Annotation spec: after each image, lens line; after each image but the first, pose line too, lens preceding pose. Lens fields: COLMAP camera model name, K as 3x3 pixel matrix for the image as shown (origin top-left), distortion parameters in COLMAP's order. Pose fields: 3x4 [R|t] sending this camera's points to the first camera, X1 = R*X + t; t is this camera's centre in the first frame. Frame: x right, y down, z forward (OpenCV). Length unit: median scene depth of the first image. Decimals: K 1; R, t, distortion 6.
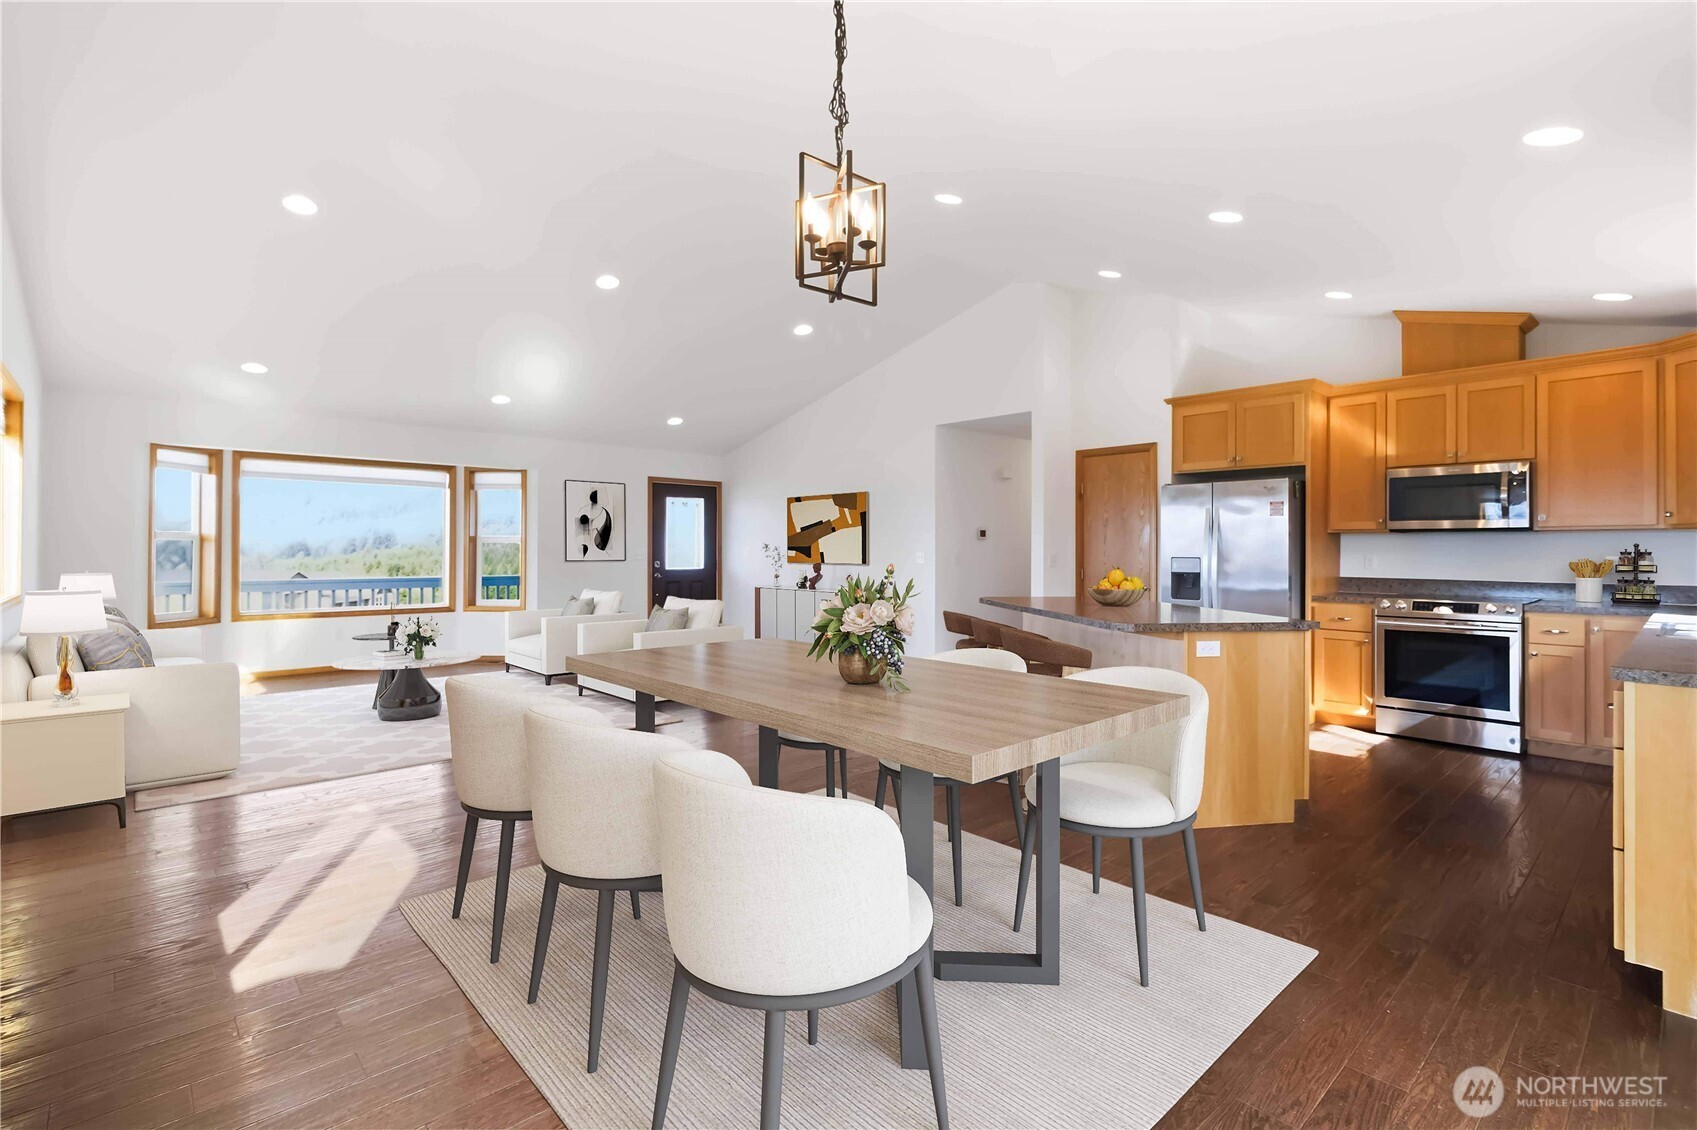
lens RADIAL K [[788.8, 0, 859.1], [0, 788.8, 548.9], [0, 0, 1]] dist [0.009287, -0.000044]
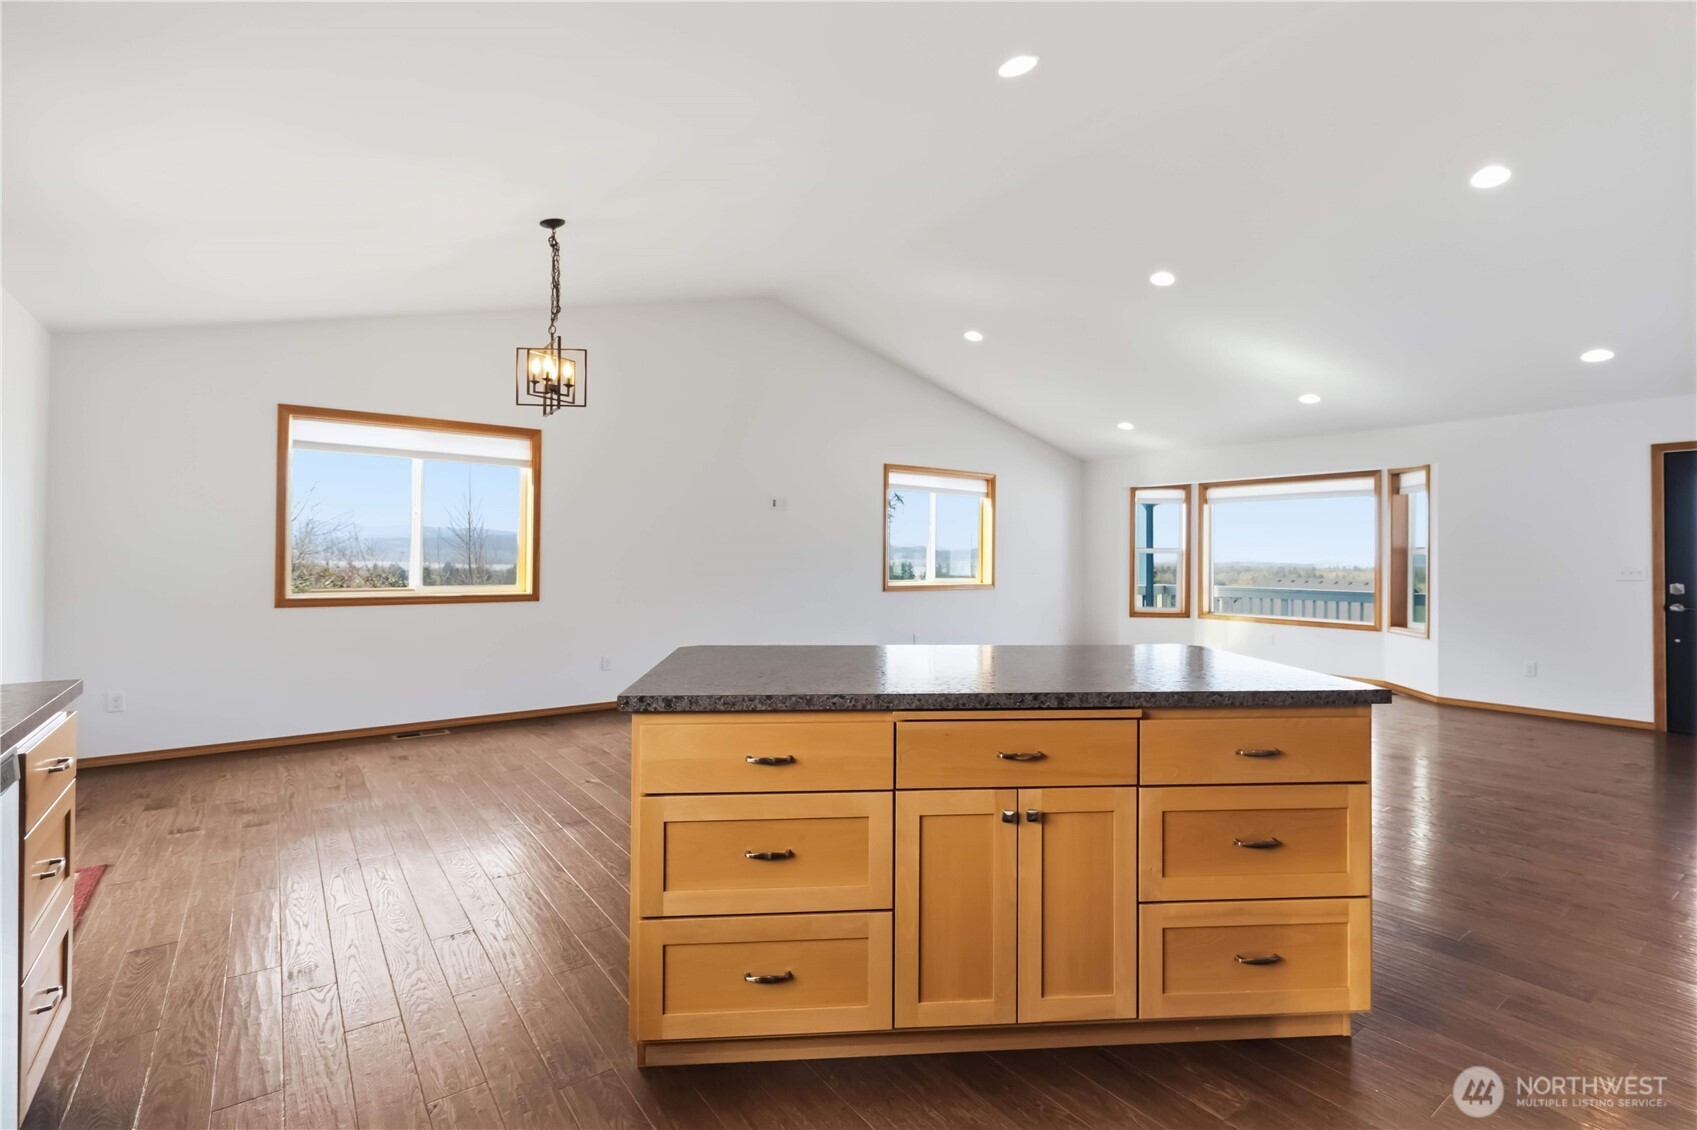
lens RADIAL K [[788.8, 0, 856.9], [0, 788.8, 557.5], [0, 0, 1]] dist [0.009287, -0.000044]
pose [[-0.106364, -0.004750, -0.994316, 0.512197], [-0.006876, 0.999968, -0.004041, 0.003028], [0.994303, 0.006407, -0.106393, 0.572734]]
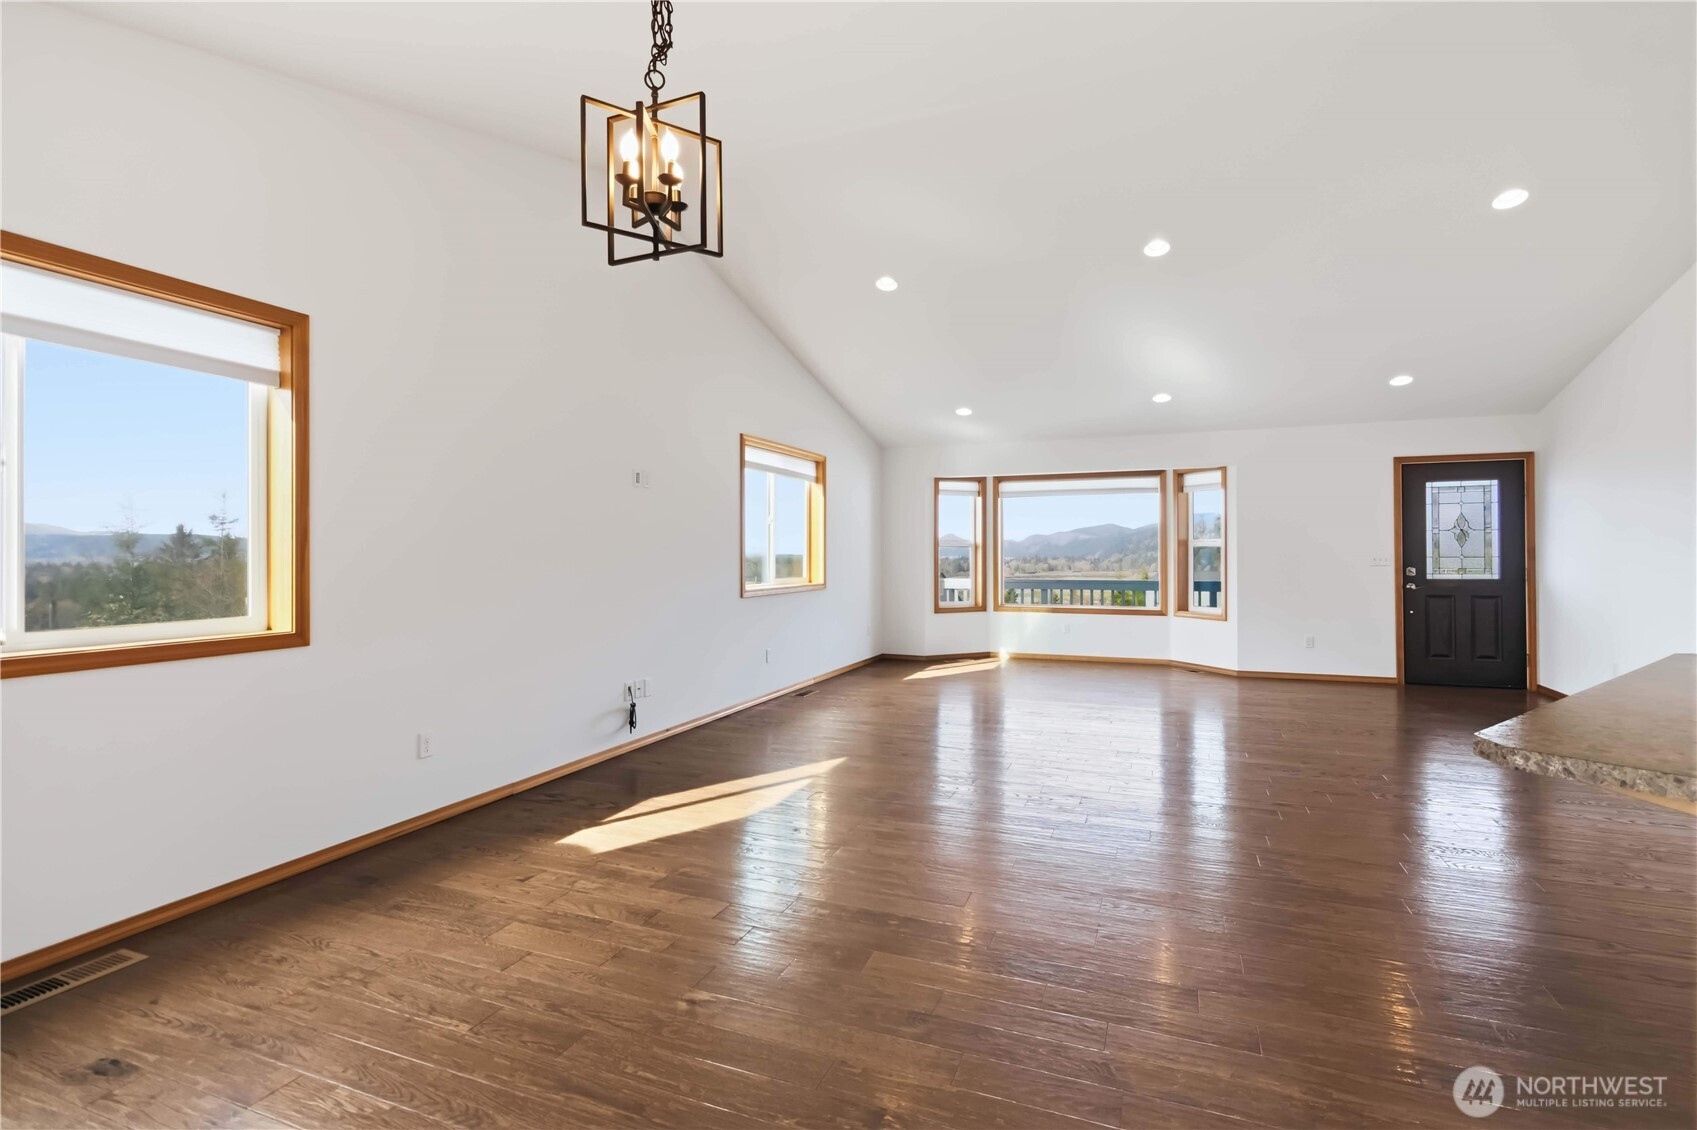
lens RADIAL K [[788.8, 0, 860.1], [0, 788.8, 554.9], [0, 0, 1]] dist [0.009287, -0.000044]
pose [[0.432184, -0.002860, -0.901781, 0.253077], [0.005874, 0.999983, -0.000357, 0.000751], [0.901766, -0.005143, 0.432193, 0.250803]]
